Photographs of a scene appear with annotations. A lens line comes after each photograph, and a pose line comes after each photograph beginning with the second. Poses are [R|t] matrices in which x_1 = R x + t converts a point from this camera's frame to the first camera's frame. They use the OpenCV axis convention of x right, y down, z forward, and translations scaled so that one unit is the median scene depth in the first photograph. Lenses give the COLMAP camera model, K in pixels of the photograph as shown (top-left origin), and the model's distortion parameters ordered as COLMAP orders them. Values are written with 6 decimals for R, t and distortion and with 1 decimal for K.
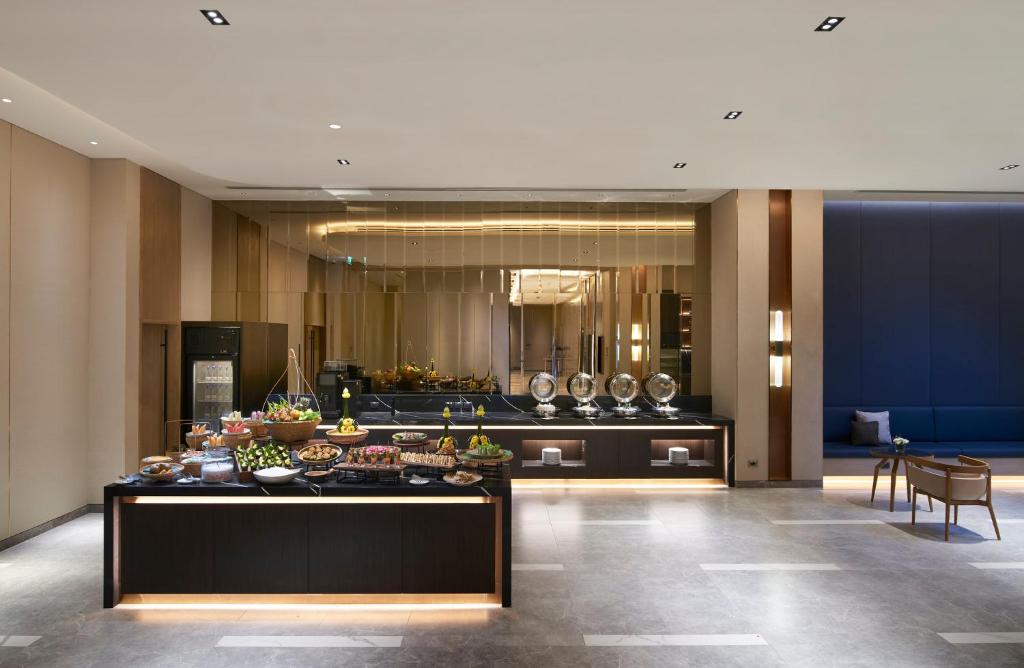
lens RADIAL K [[711.1, 0, 511.6], [0, 711.1, 334.2], [0, 0, 1]] dist [-0.027396, 0.001774]
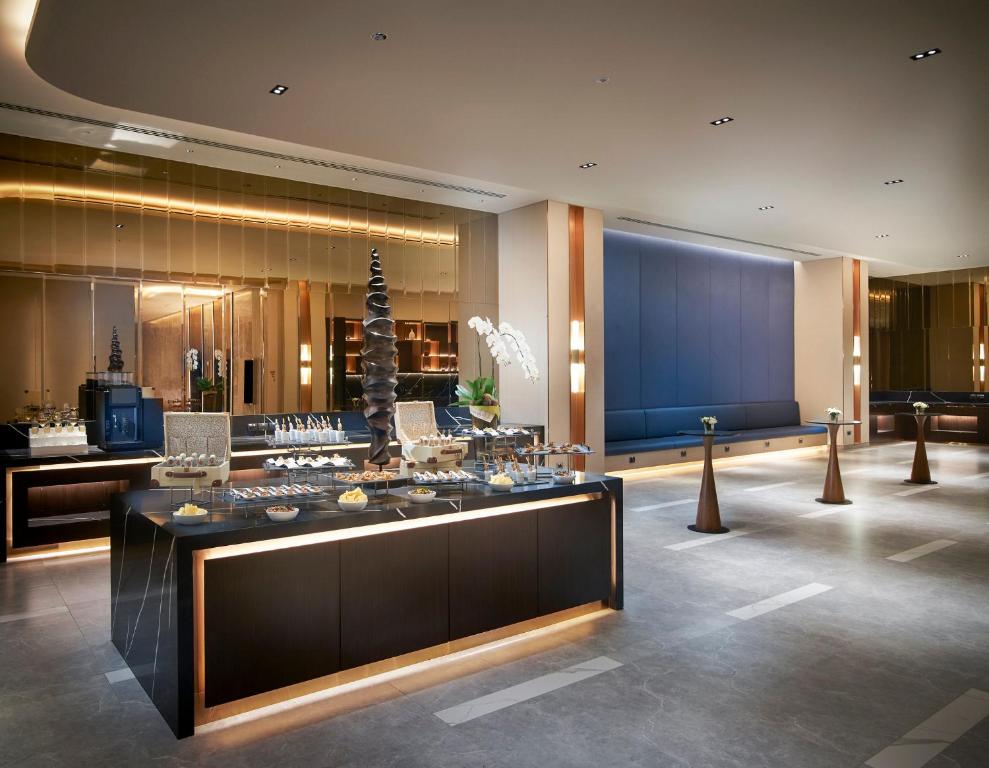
lens RADIAL K [[730.3, 0, 494.0], [0, 730.3, 380.4], [0, 0, 1]] dist [0.006494, -0.000463]
pose [[0.815364, -0.013793, 0.578784, -0.365412], [0.005221, 0.999851, 0.016472, 0.037223], [-0.578925, -0.010409, 0.815314, 0.170287]]
